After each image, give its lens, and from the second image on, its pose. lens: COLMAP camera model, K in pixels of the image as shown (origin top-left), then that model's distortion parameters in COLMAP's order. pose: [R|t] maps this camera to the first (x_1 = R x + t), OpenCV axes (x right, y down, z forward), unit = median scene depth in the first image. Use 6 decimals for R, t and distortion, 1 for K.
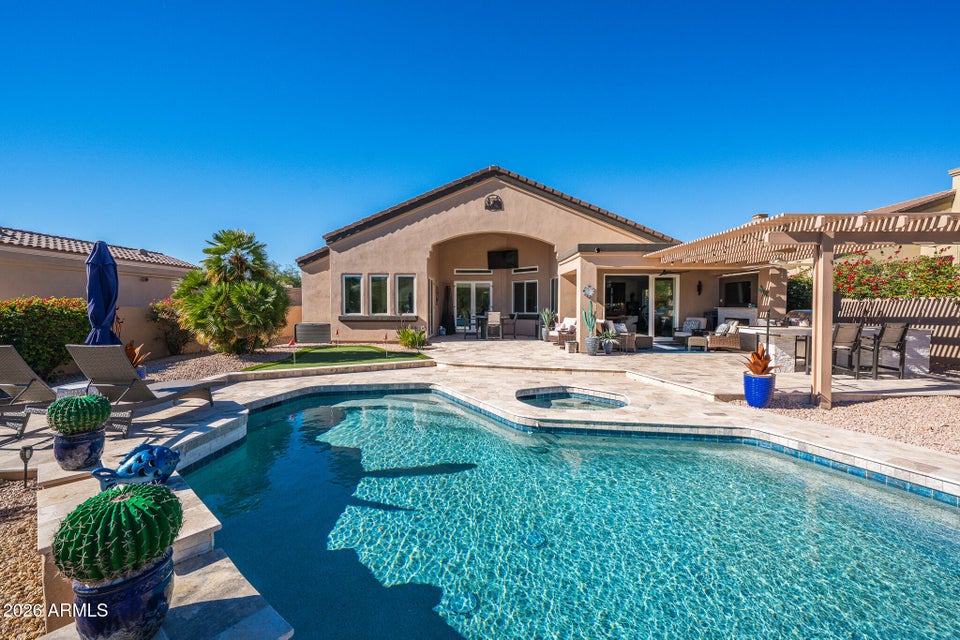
lens RADIAL K [[400.6, 0, 480.8], [0, 400.6, 315.2], [0, 0, 1]] dist [0.002178, 0.000165]
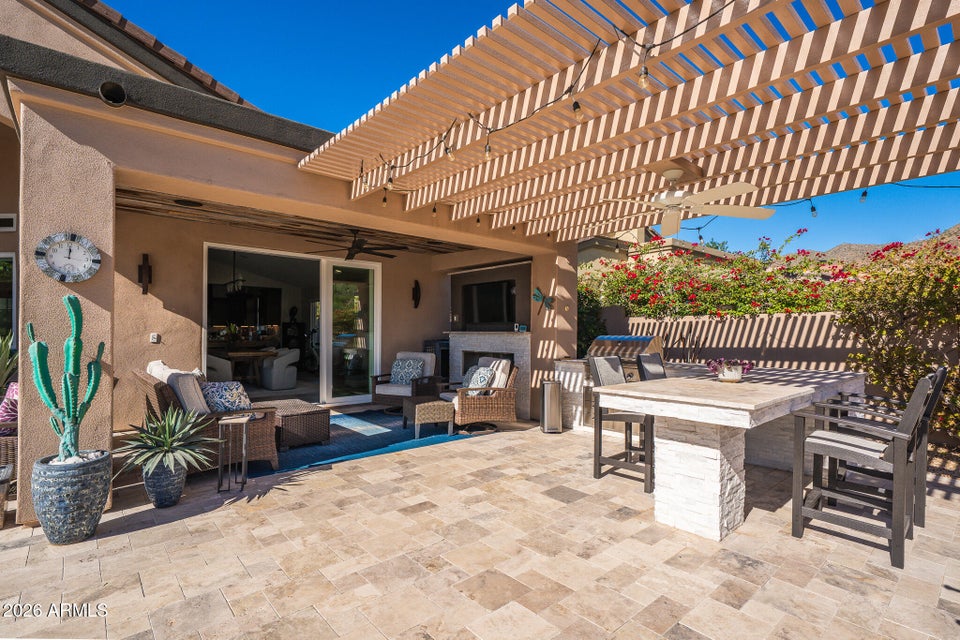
lens RADIAL K [[463.1, 0, 479.1], [0, 463.1, 329.1], [0, 0, 1]] dist [-0.002974, -0.000094]
pose [[0.751425, 0.008244, 0.659768, 0.217352], [0.012212, 0.999577, -0.026399, -0.006397], [-0.659706, 0.027894, 0.751006, 0.507434]]
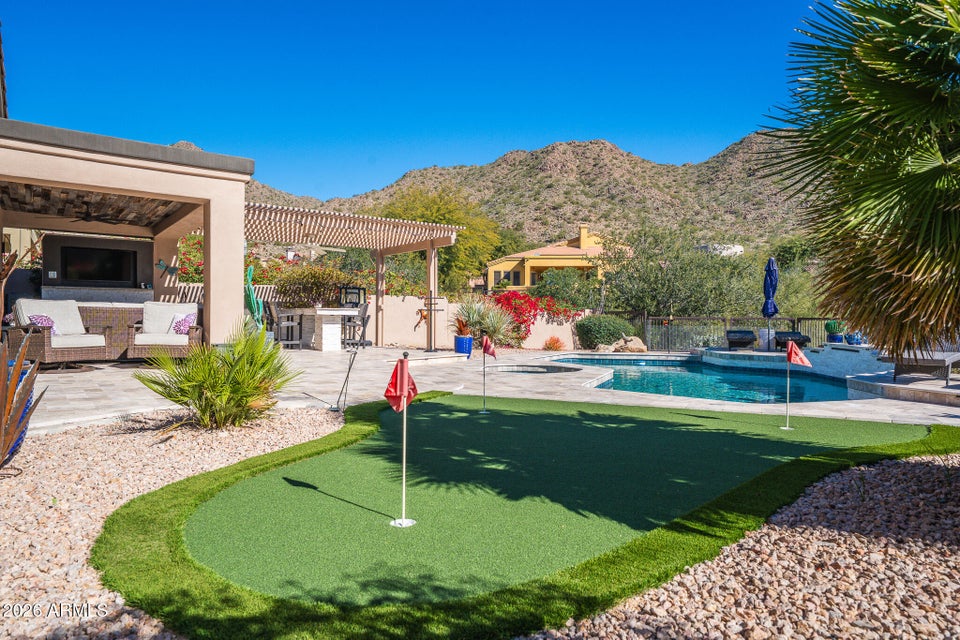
lens RADIAL K [[625.4, 0, 477.1], [0, 625.4, 314.7], [0, 0, 1]] dist [0.000970, 0.000273]
pose [[-0.585858, 0.002047, 0.810411, -0.491081], [0.019030, 0.999756, 0.011231, 0.022807], [-0.810190, 0.022002, -0.585754, 0.992358]]
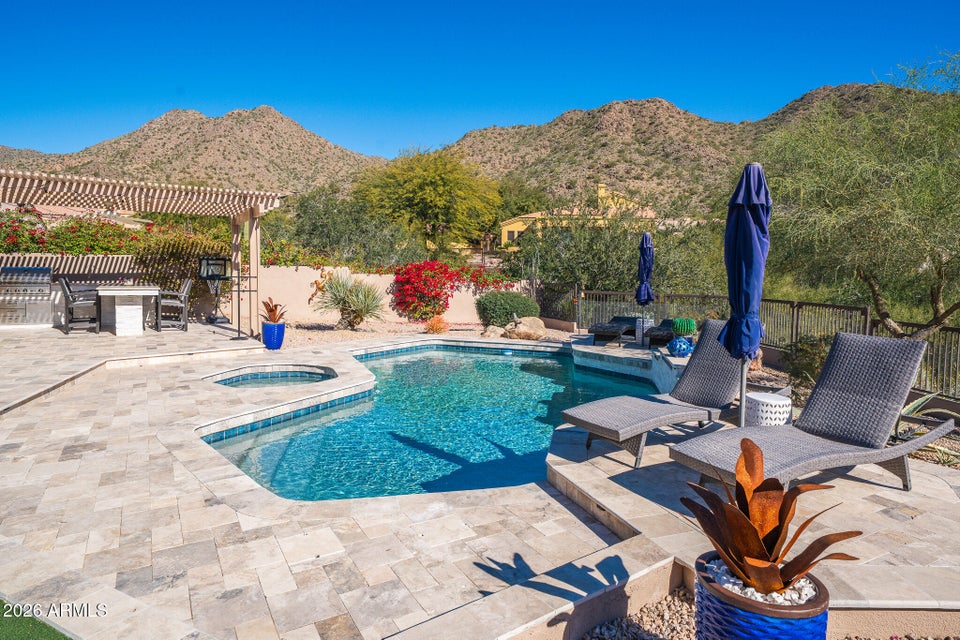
lens RADIAL K [[591.3, 0, 482.7], [0, 591.3, 299.6], [0, 0, 1]] dist [0.004227, -0.002763]
pose [[-0.511568, -0.049440, 0.857819, -0.507933], [0.007710, 0.998039, 0.062120, -0.010110], [-0.859208, 0.038392, -0.510183, 0.604510]]
